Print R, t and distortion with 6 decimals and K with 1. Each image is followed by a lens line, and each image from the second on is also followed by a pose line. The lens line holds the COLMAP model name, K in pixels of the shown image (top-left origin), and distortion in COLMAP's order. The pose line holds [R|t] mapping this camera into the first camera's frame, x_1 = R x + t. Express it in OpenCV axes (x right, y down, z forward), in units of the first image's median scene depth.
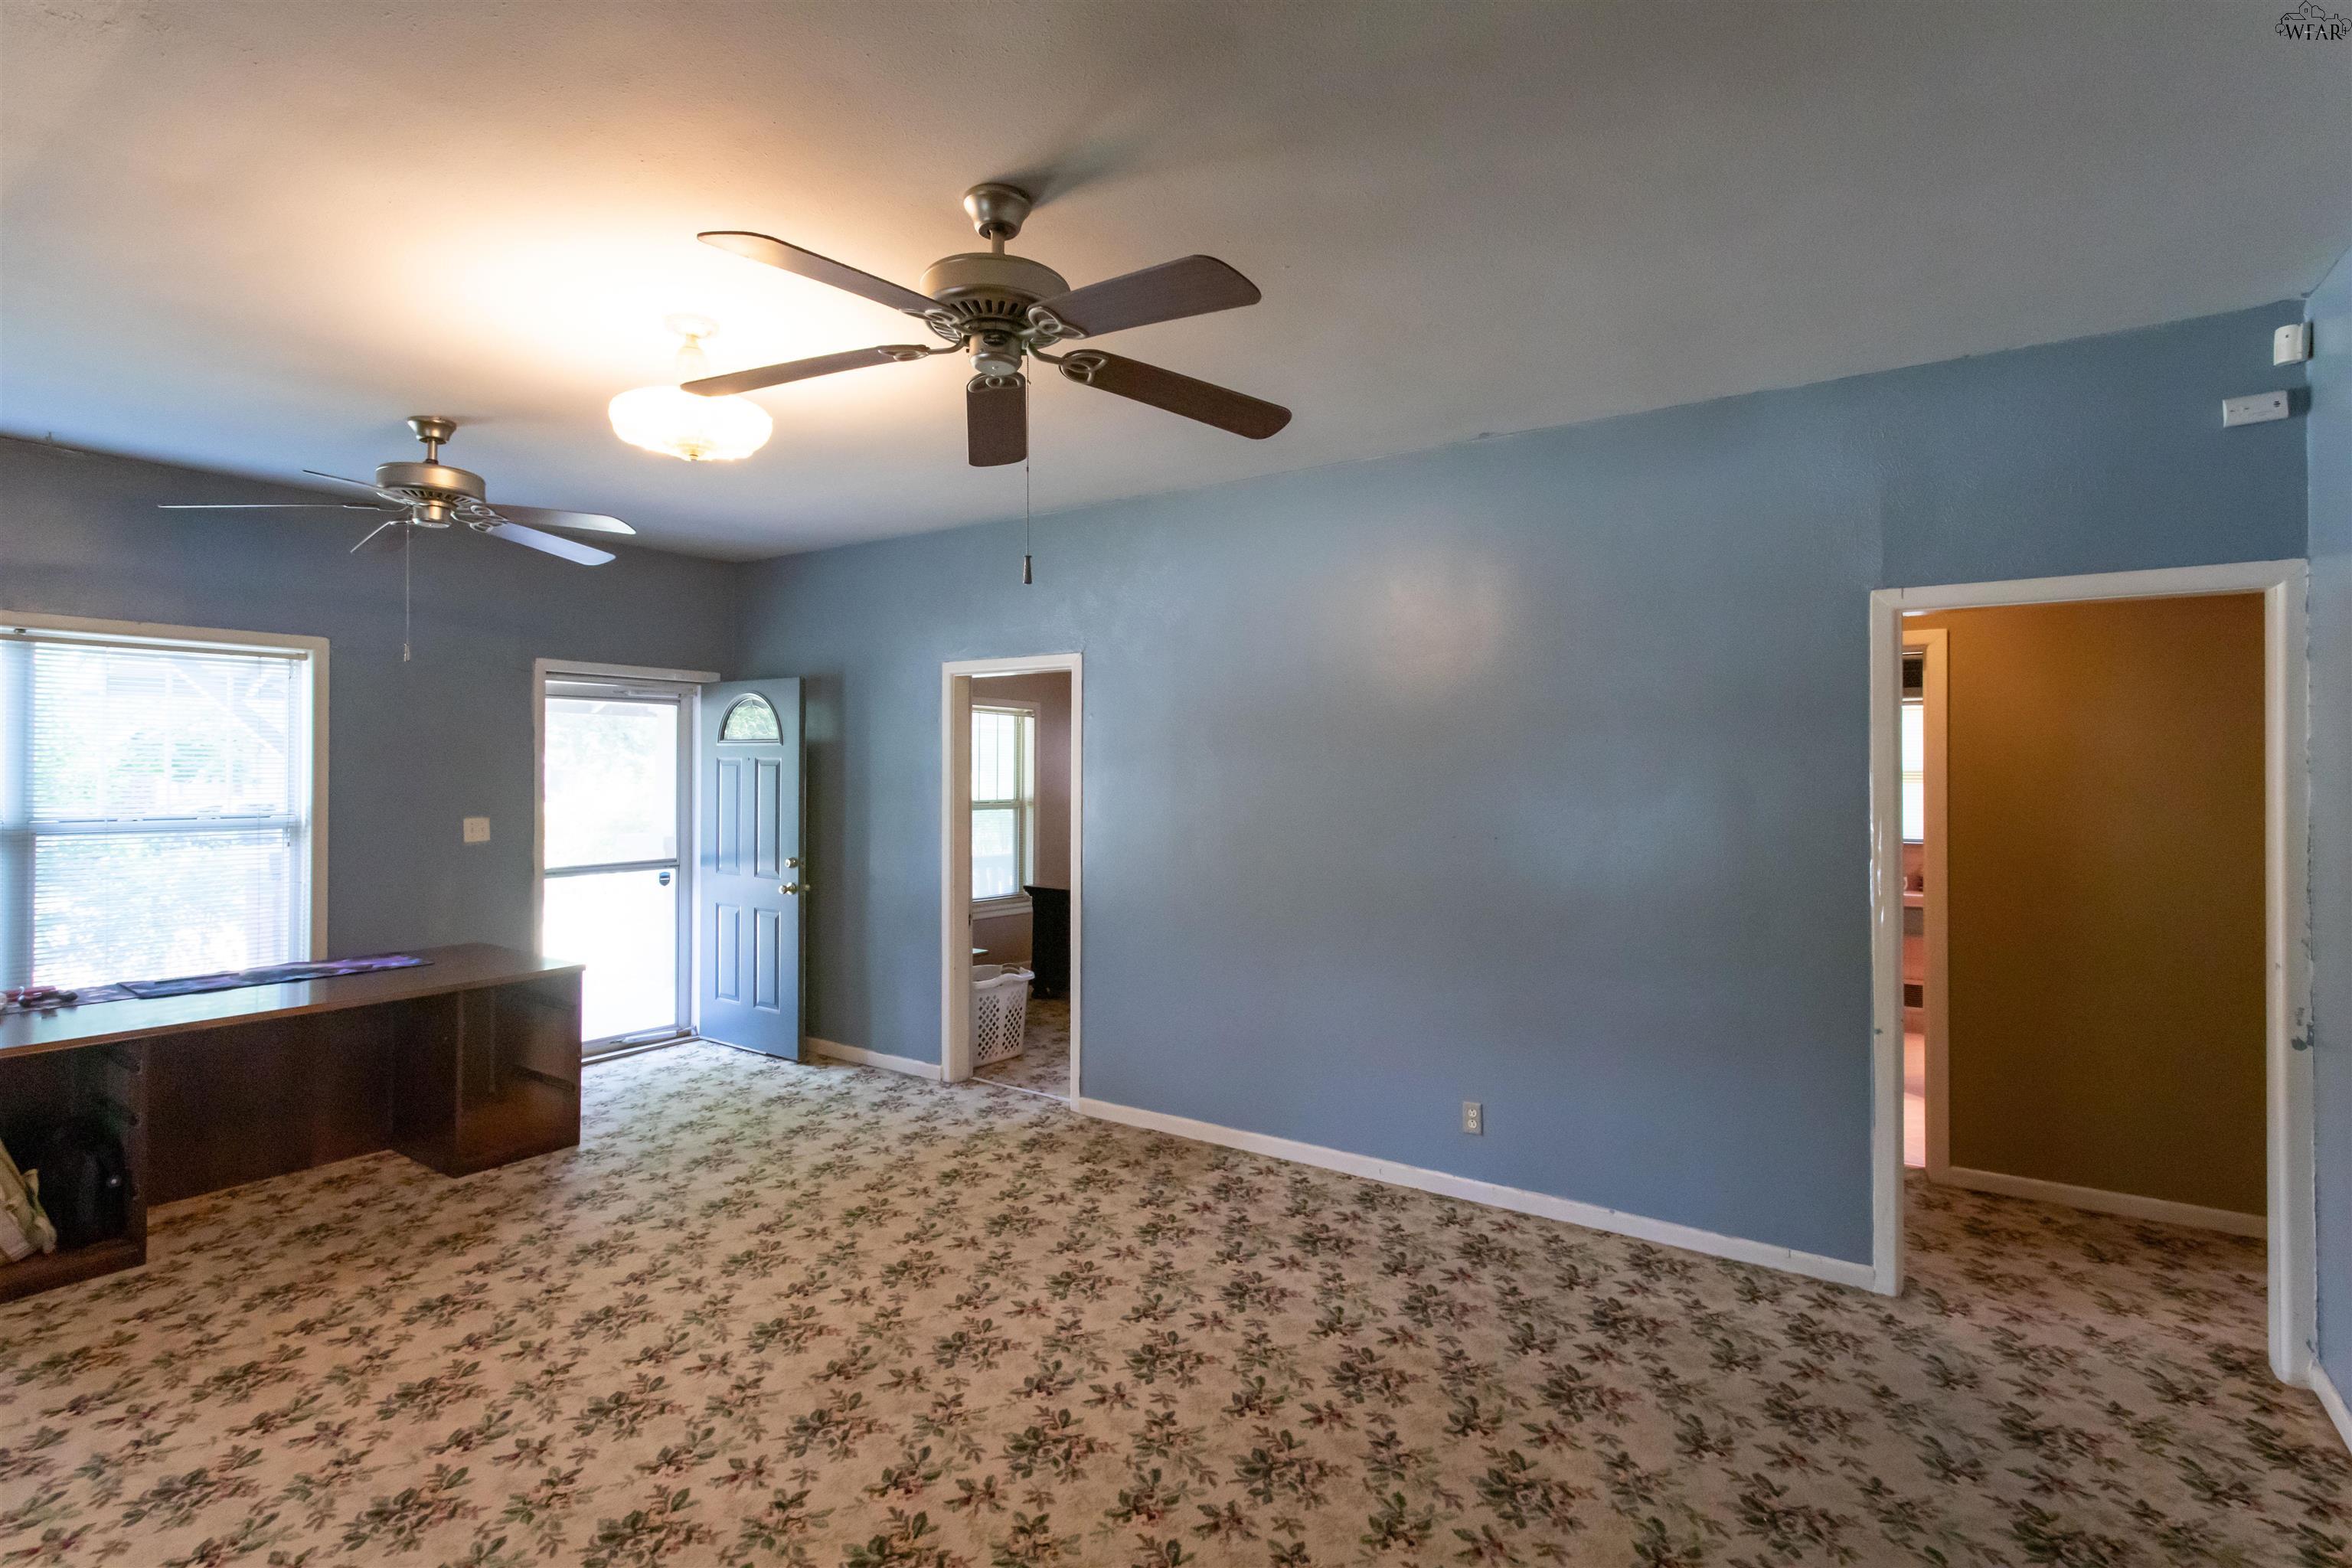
lens RADIAL K [[1157.2, 0, 1170.2], [0, 1157.2, 758.0], [0, 0, 1]] dist [0.001666, 0.002088]
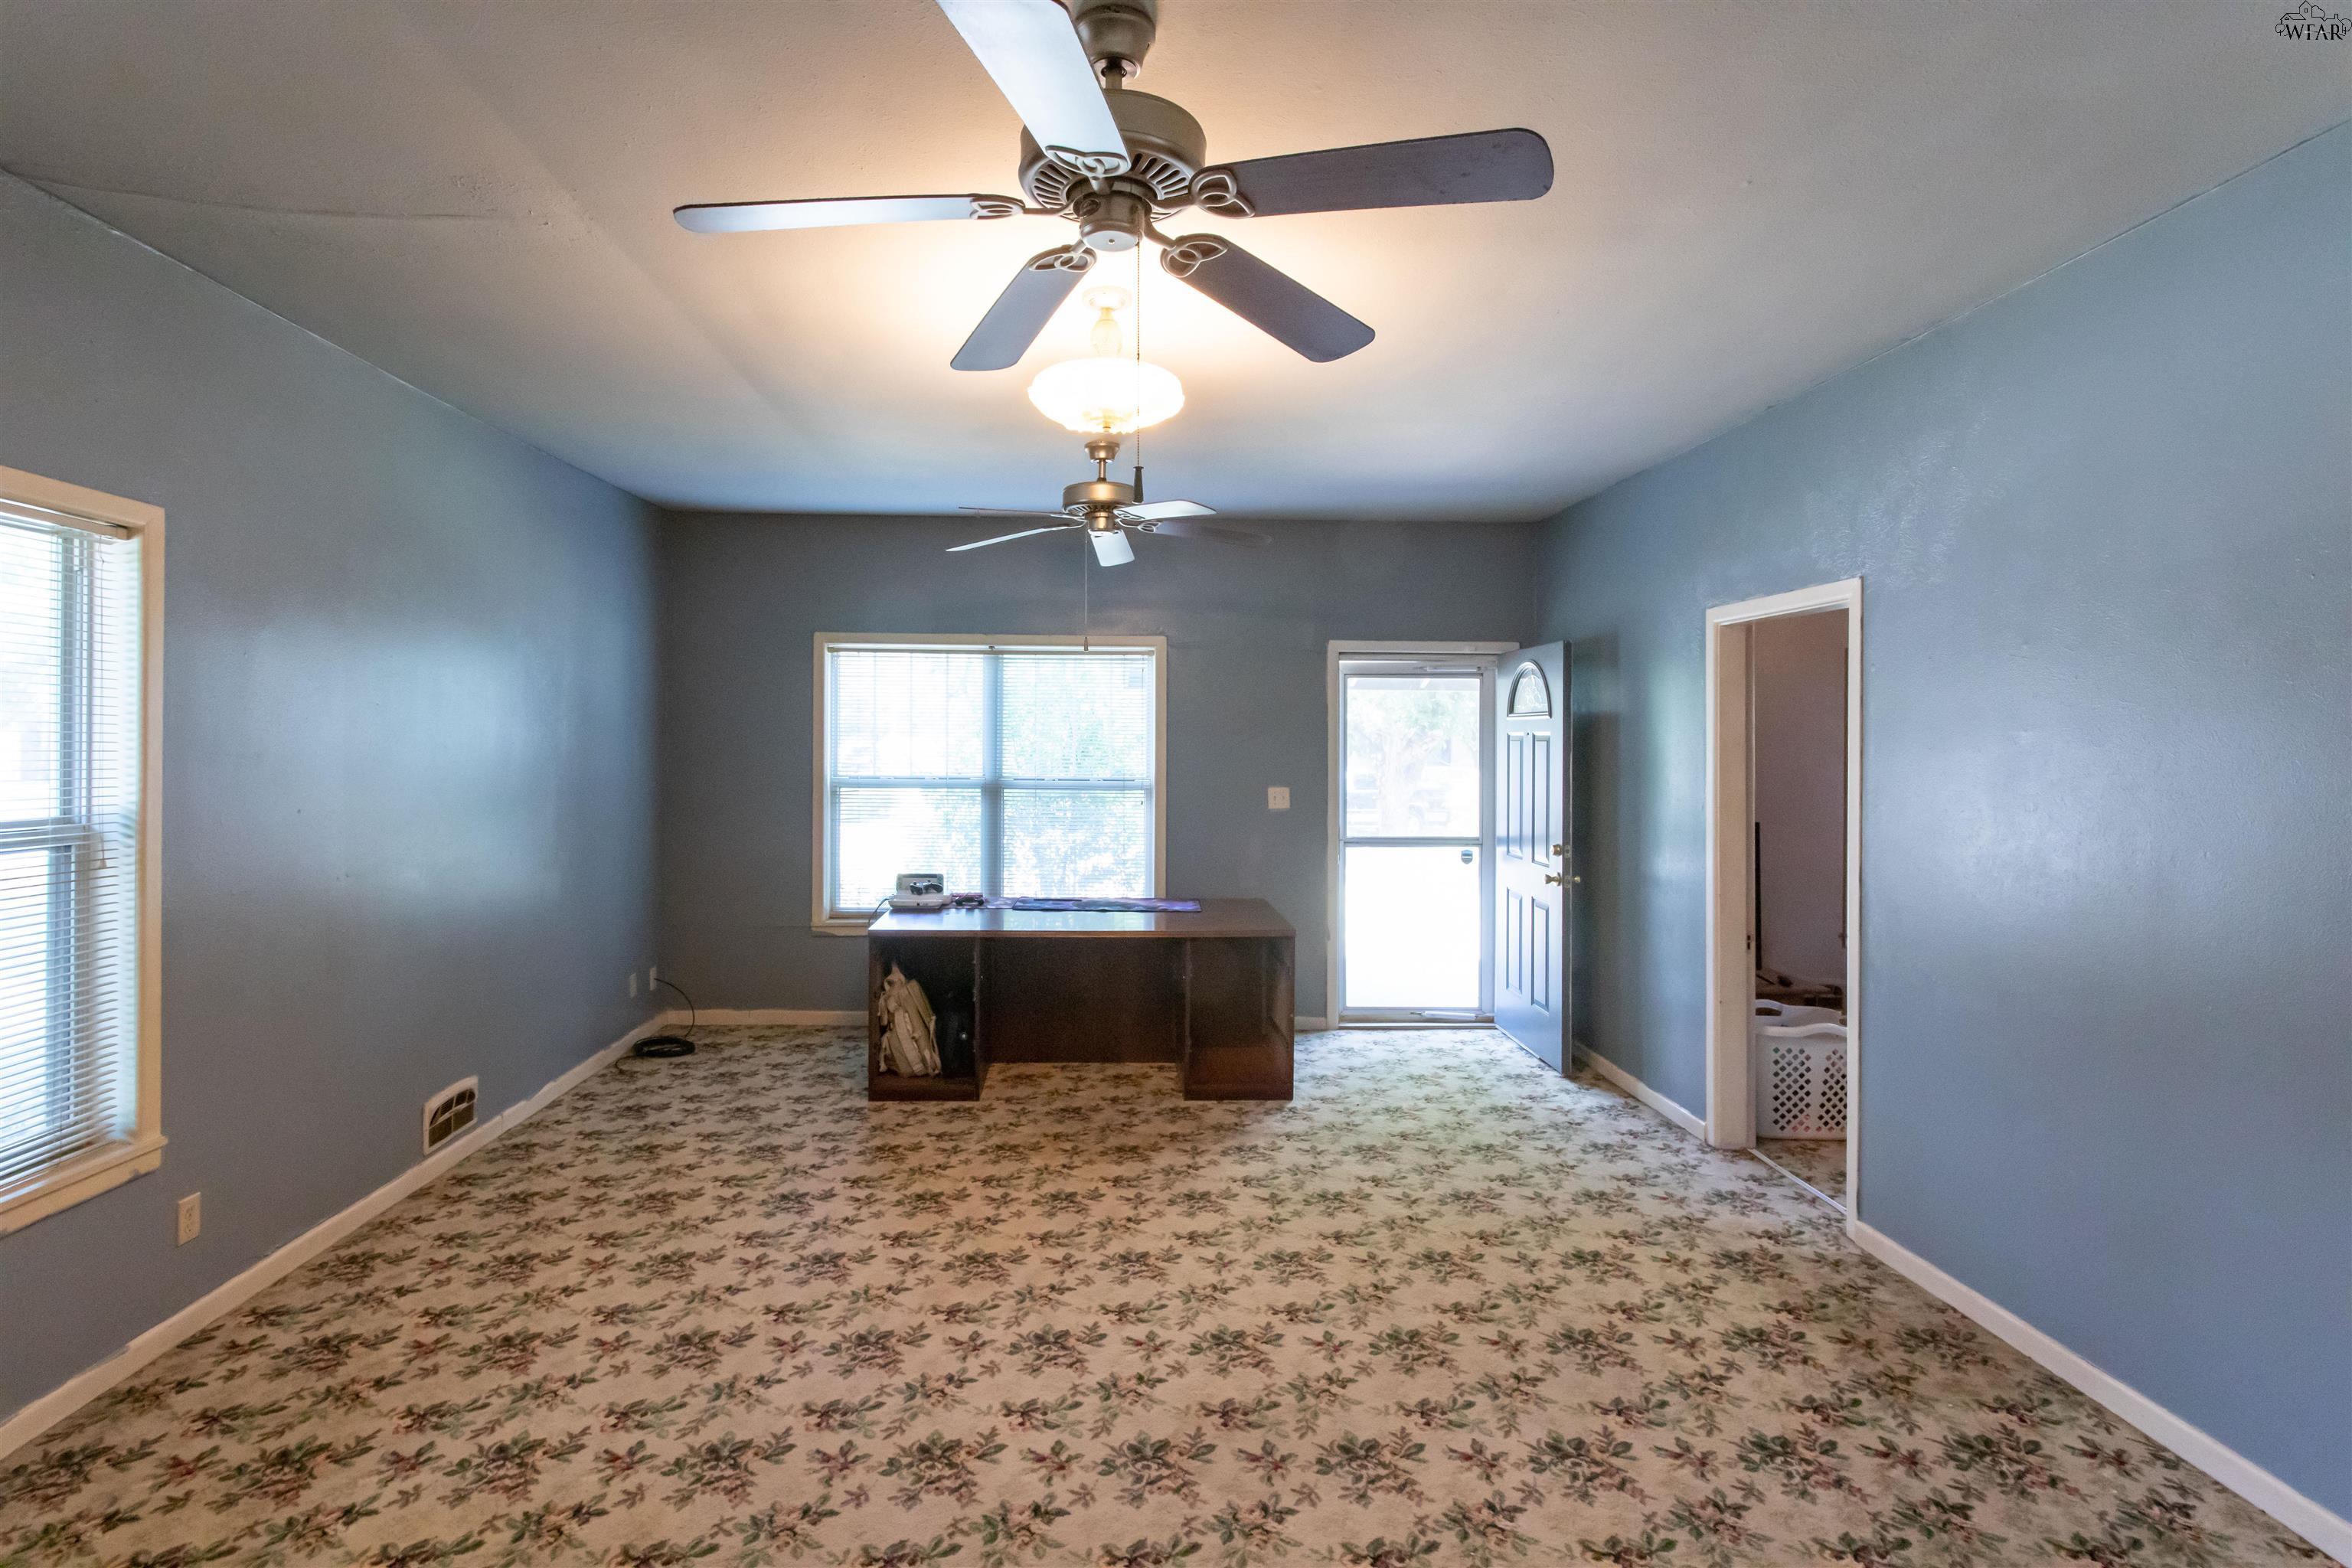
lens RADIAL K [[1144.3, 0, 1080.7], [0, 1144.3, 737.3], [0, 0, 1]] dist [-0.000429, 0.000887]
pose [[0.573959, -0.002940, -0.818879, 0.246477], [0.003770, 0.999992, -0.000948, 0.004779], [0.818876, -0.002543, 0.573965, 0.263312]]
